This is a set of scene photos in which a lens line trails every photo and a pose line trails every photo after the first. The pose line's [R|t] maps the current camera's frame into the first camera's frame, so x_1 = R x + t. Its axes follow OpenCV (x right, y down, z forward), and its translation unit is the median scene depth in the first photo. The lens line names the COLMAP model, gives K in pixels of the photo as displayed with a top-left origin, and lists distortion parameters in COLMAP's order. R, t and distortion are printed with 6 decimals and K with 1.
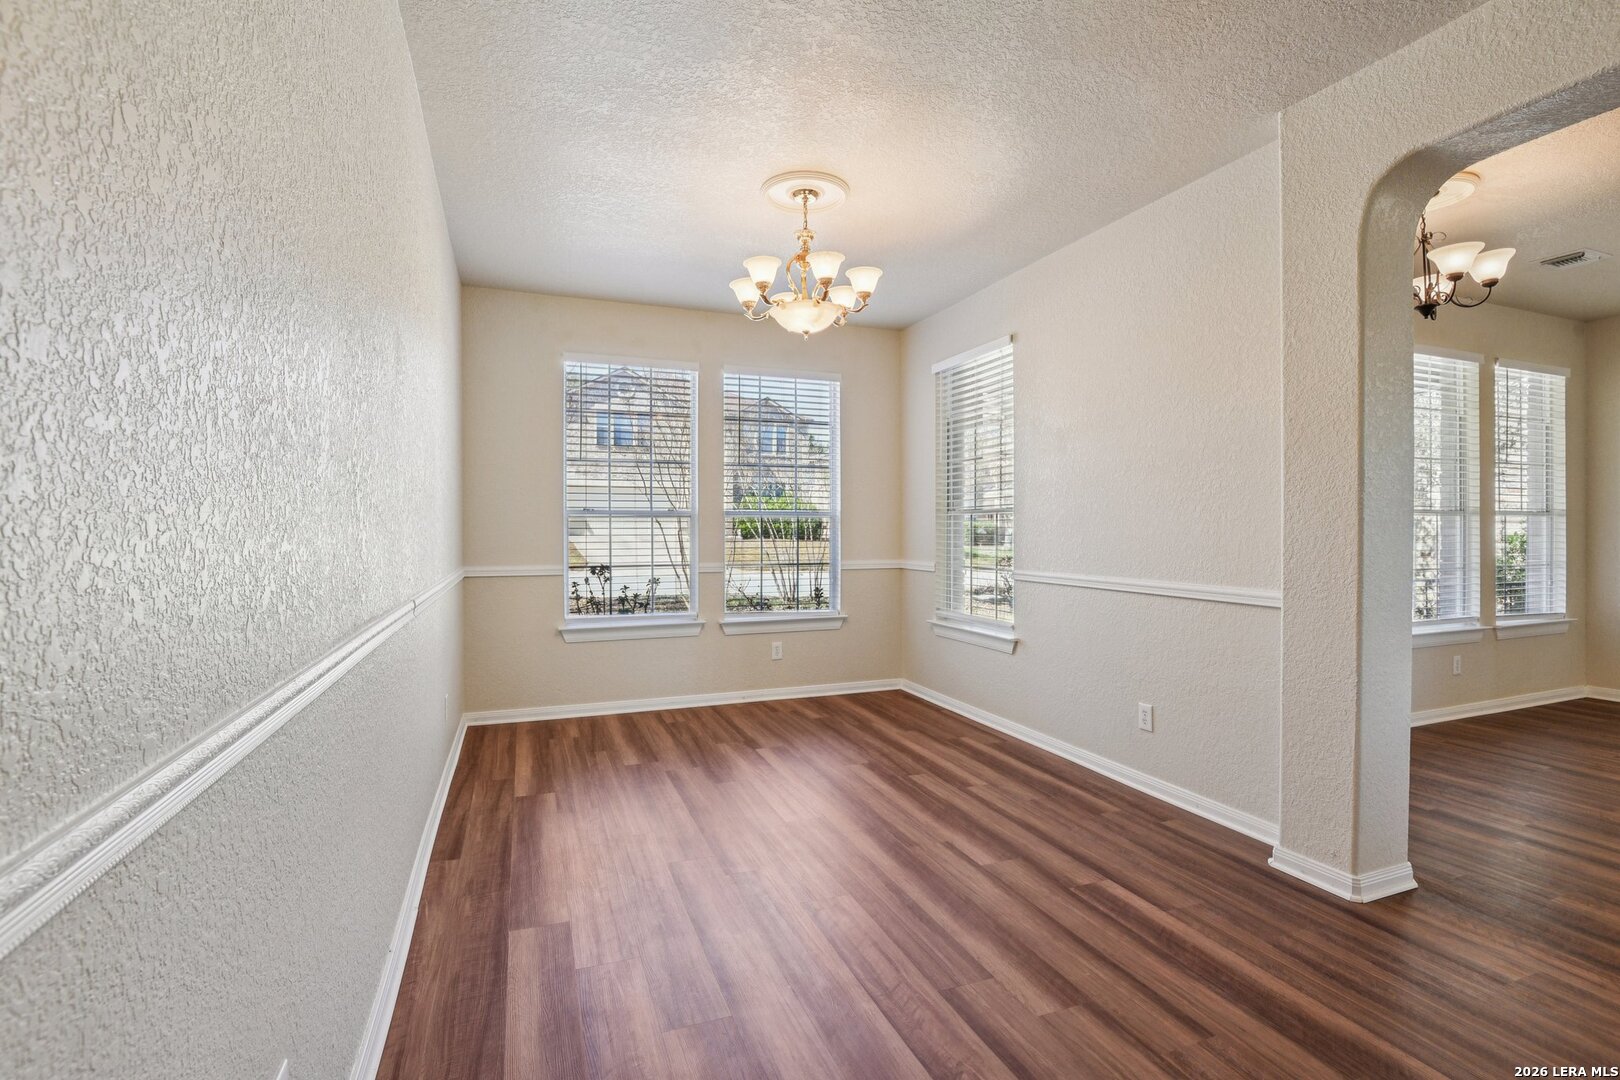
lens RADIAL K [[749.3, 0, 805.2], [0, 749.3, 535.6], [0, 0, 1]] dist [-0.015552, -0.000215]
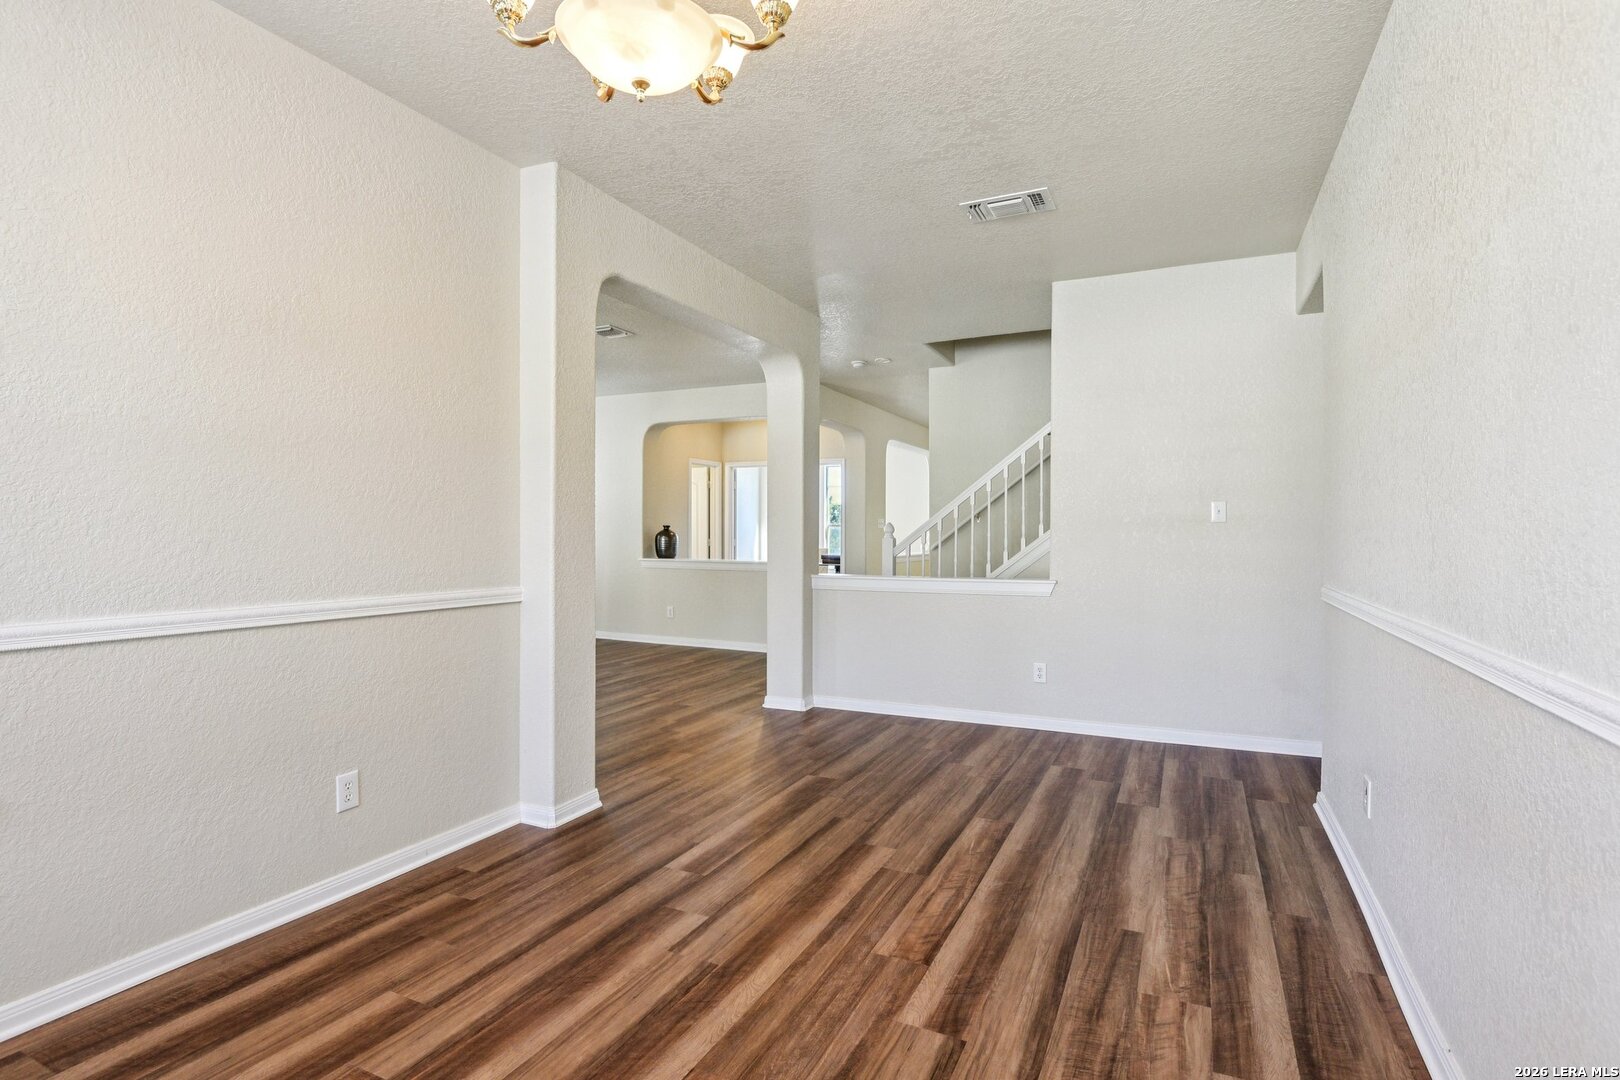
lens RADIAL K [[816.1, 0, 799.2], [0, 816.1, 535.7], [0, 0, 1]] dist [-0.014957, -0.003023]
pose [[-0.693485, -0.006920, 0.720438, -0.470744], [-0.000684, 0.999960, 0.008946, -0.009654], [-0.720471, 0.005711, -0.693462, 1.440563]]
